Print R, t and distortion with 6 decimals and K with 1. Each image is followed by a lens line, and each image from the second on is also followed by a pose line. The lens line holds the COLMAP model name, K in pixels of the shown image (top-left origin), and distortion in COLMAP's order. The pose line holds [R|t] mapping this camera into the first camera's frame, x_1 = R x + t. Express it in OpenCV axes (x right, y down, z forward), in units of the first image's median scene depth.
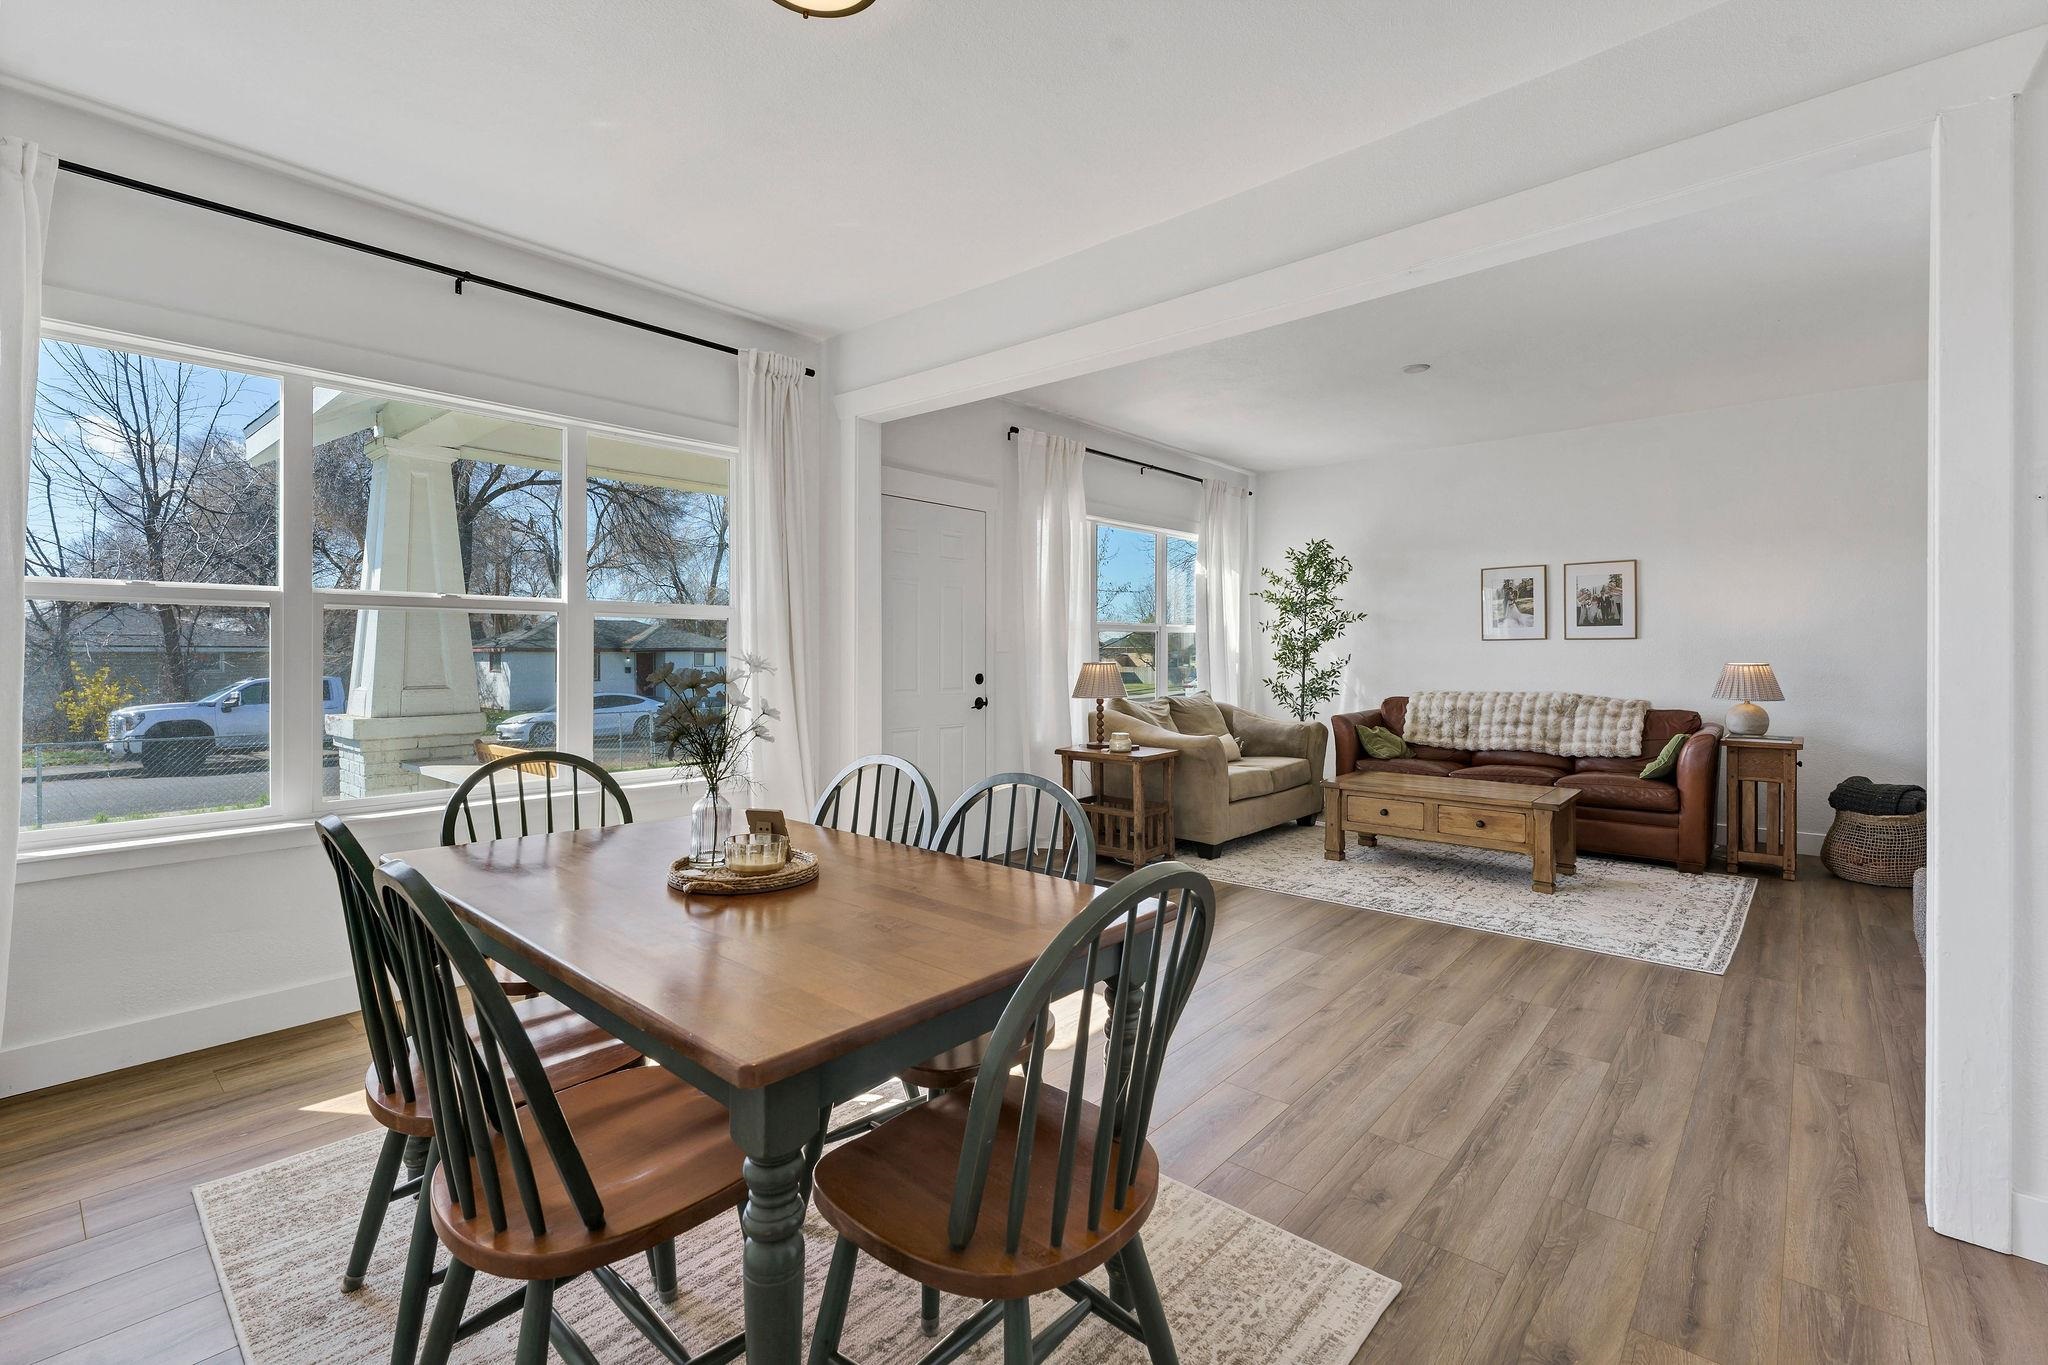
lens RADIAL K [[897.3, 0, 1030.8], [0, 897.3, 654.9], [0, 0, 1]] dist [0.000864, 0.000059]
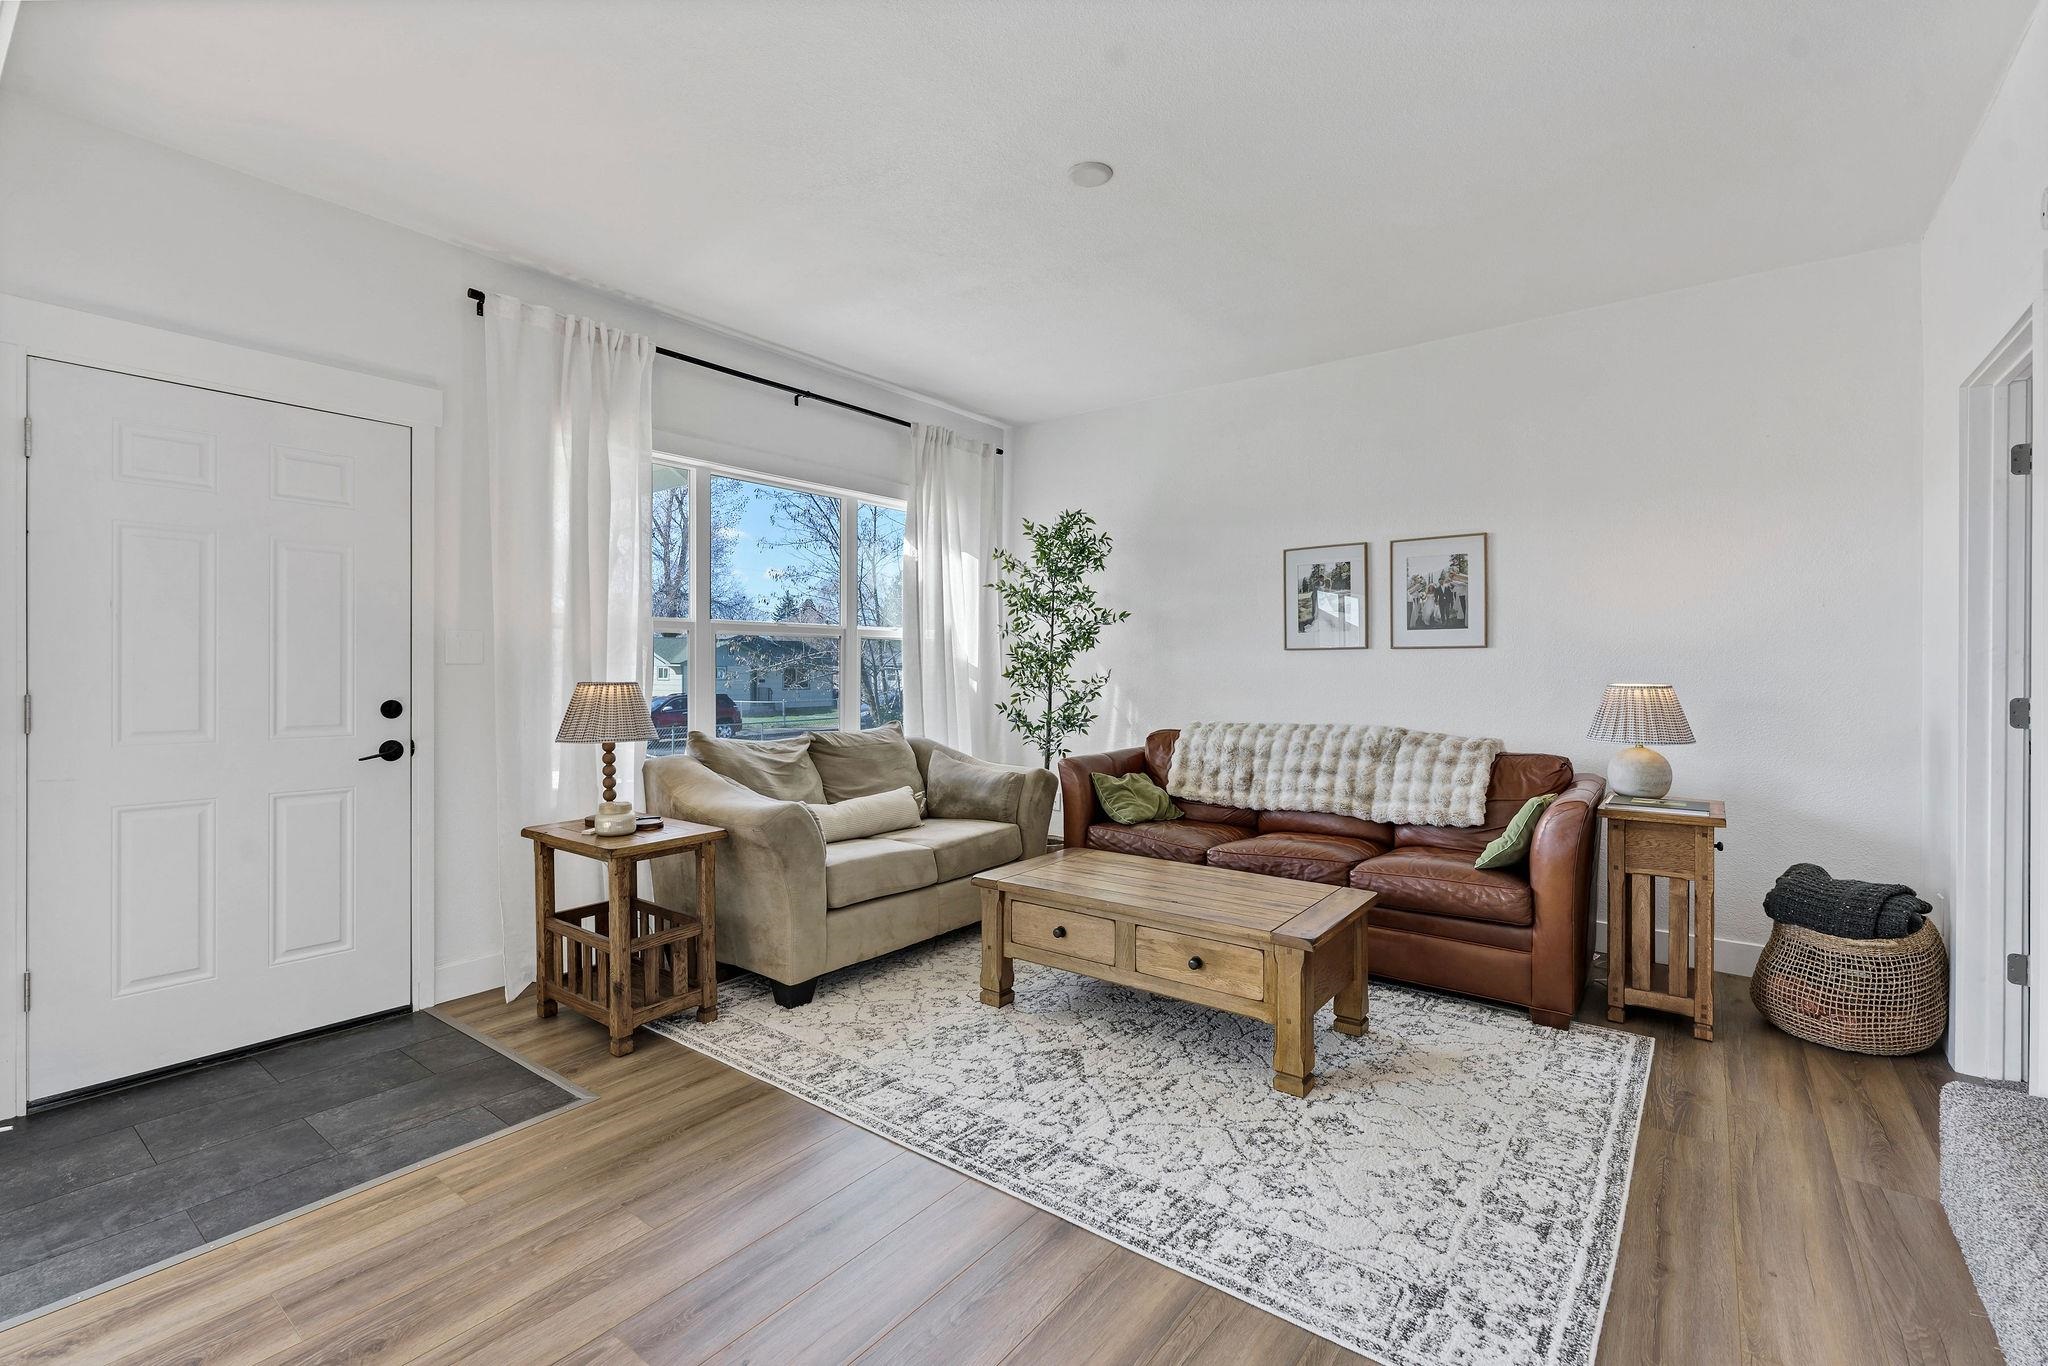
lens RADIAL K [[897.3, 0, 1012.3], [0, 897.3, 666.6], [0, 0, 1]] dist [0.000864, 0.000059]
pose [[0.998348, 0.002816, 0.057393, 0.299189], [-0.002626, 0.999991, -0.003400, -0.000071], [-0.057402, 0.003244, 0.998346, 0.367438]]
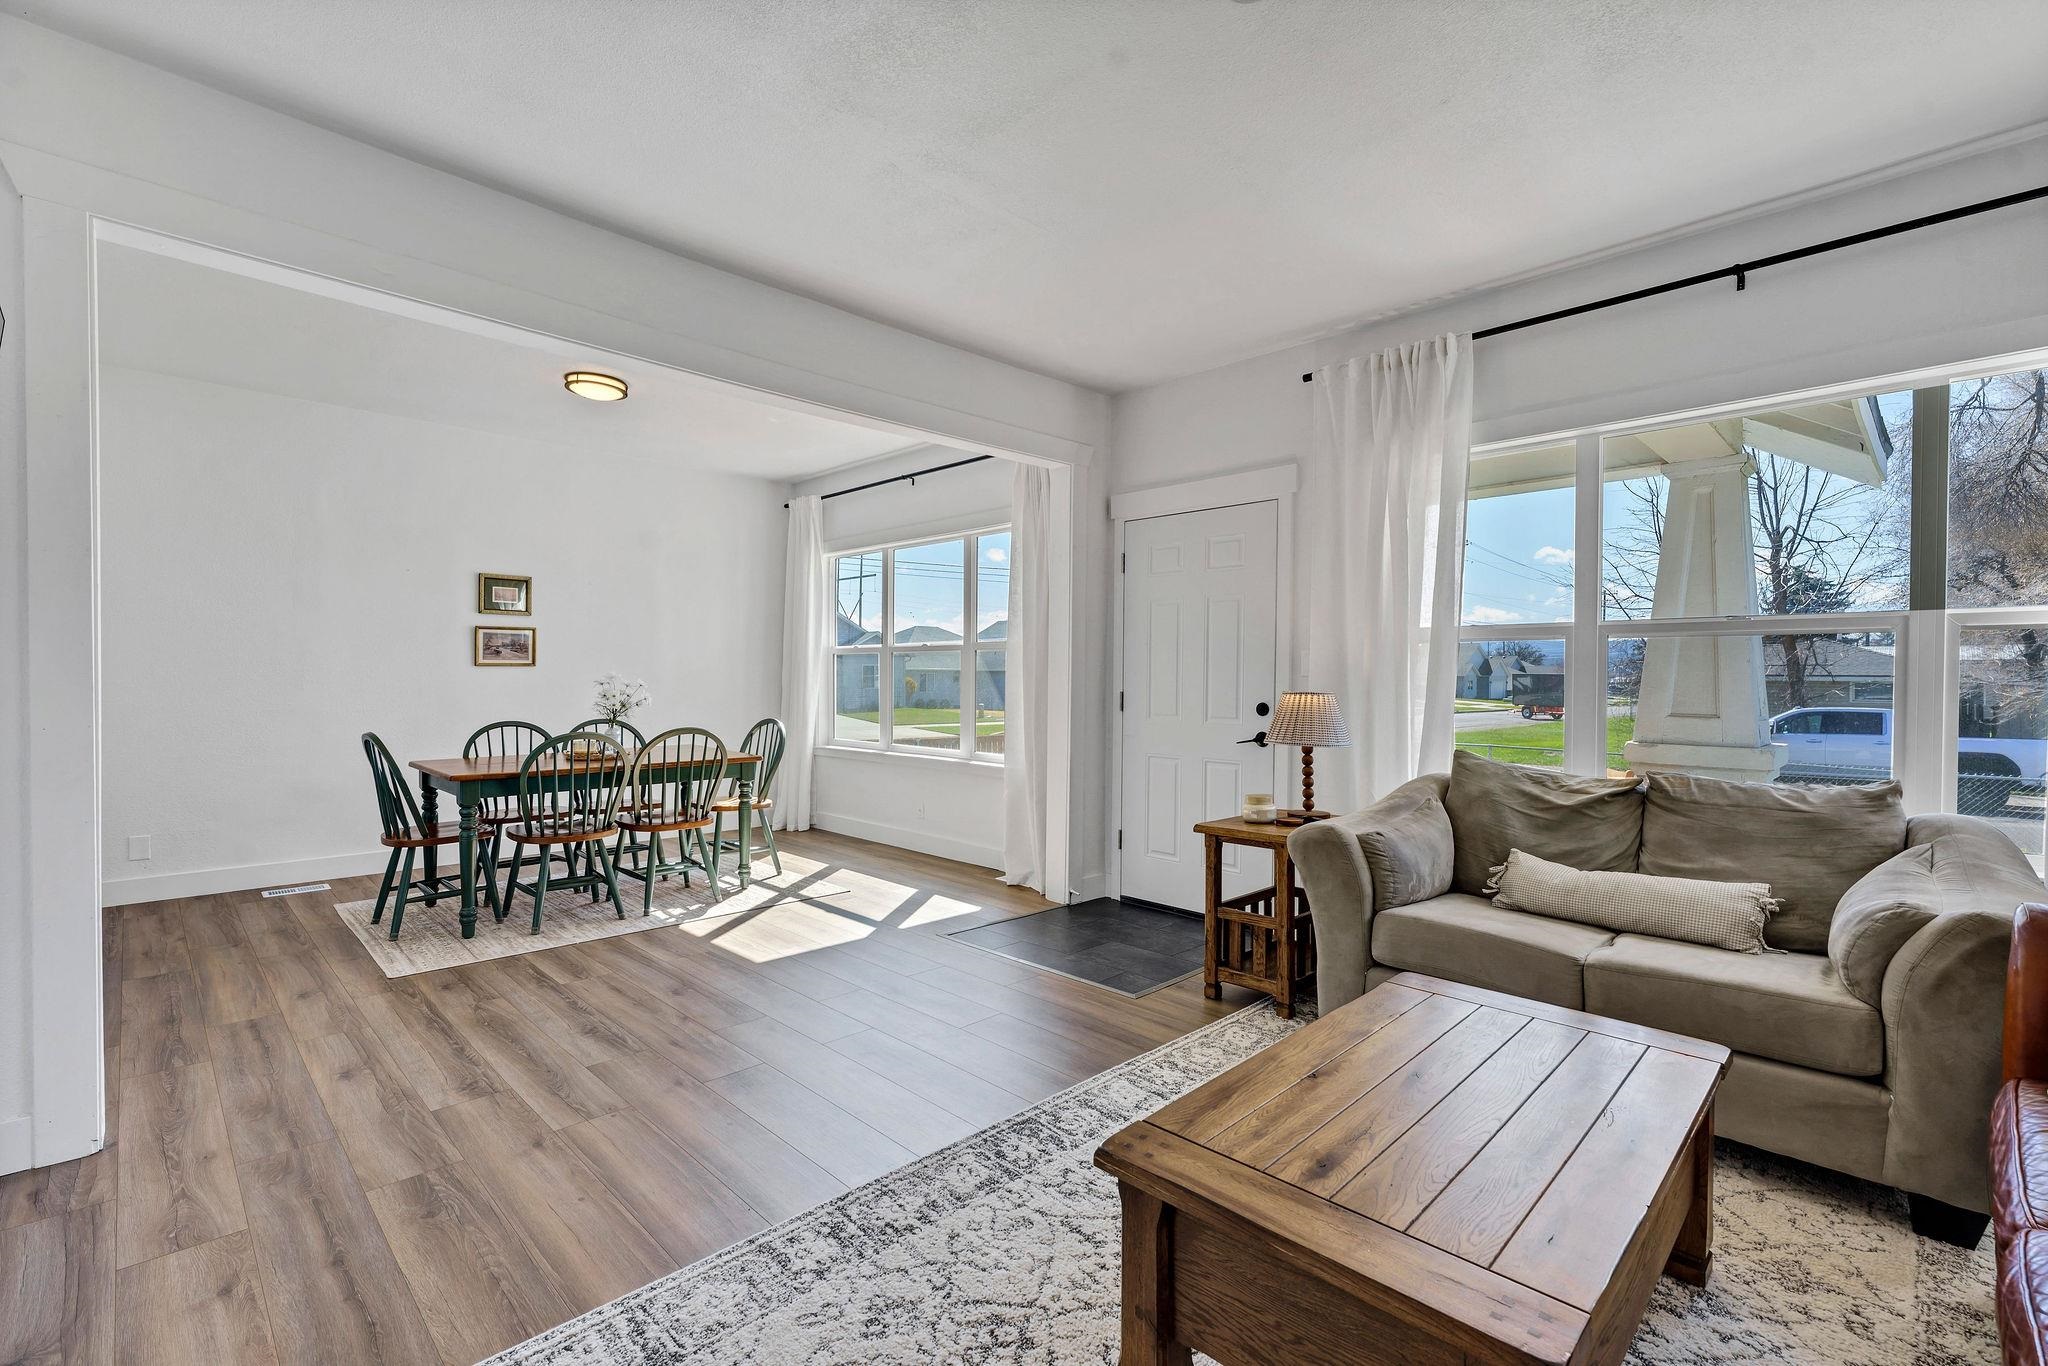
lens RADIAL K [[897.3, 0, 1017.2], [0, 897.3, 685.3], [0, 0, 1]] dist [0.000864, 0.000059]
pose [[-0.071567, 0.009373, -0.997392, 0.725996], [-0.008749, 0.999911, 0.010024, -0.000742], [0.997397, 0.009444, -0.071479, 0.793385]]
